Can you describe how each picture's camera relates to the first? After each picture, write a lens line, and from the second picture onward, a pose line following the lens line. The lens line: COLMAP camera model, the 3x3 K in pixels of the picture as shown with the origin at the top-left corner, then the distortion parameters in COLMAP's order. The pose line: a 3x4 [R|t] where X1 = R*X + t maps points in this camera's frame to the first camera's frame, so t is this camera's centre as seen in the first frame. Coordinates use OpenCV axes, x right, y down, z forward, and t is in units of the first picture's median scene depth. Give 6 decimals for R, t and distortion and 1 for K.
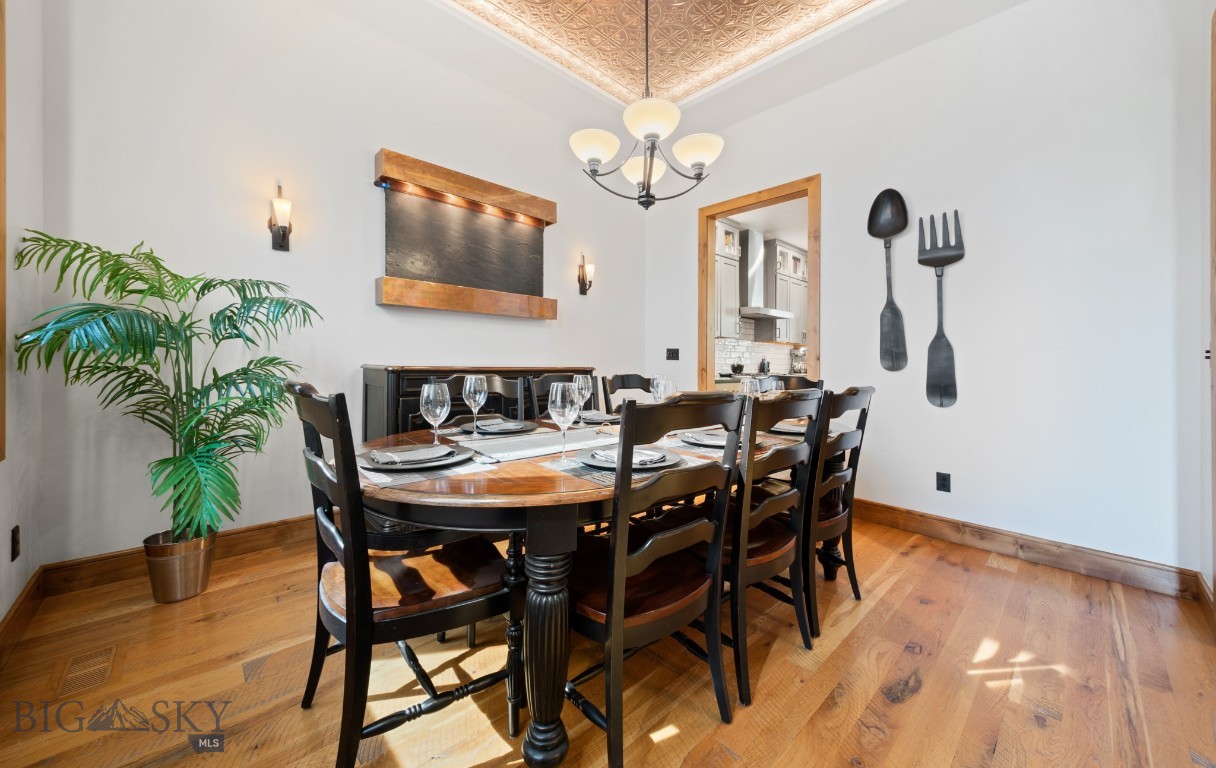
lens RADIAL K [[449.8, 0, 619.6], [0, 449.8, 351.3], [0, 0, 1]] dist [0.005044, -0.001835]
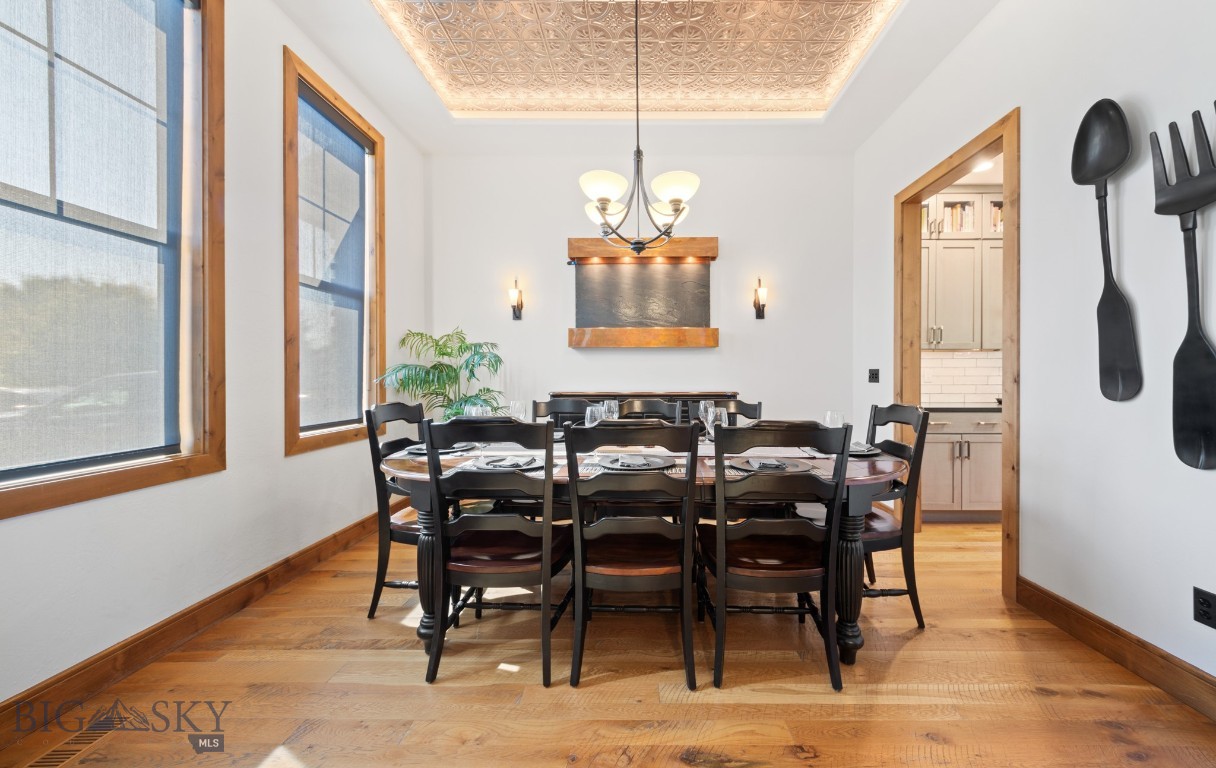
lens RADIAL K [[449.8, 0, 645.1], [0, 449.8, 372.4], [0, 0, 1]] dist [0.005044, -0.001835]
pose [[0.718480, -0.028798, -0.694951, 0.569686], [0.029156, 0.999511, -0.011276, -0.005291], [0.694936, -0.012161, 0.718969, 0.134477]]
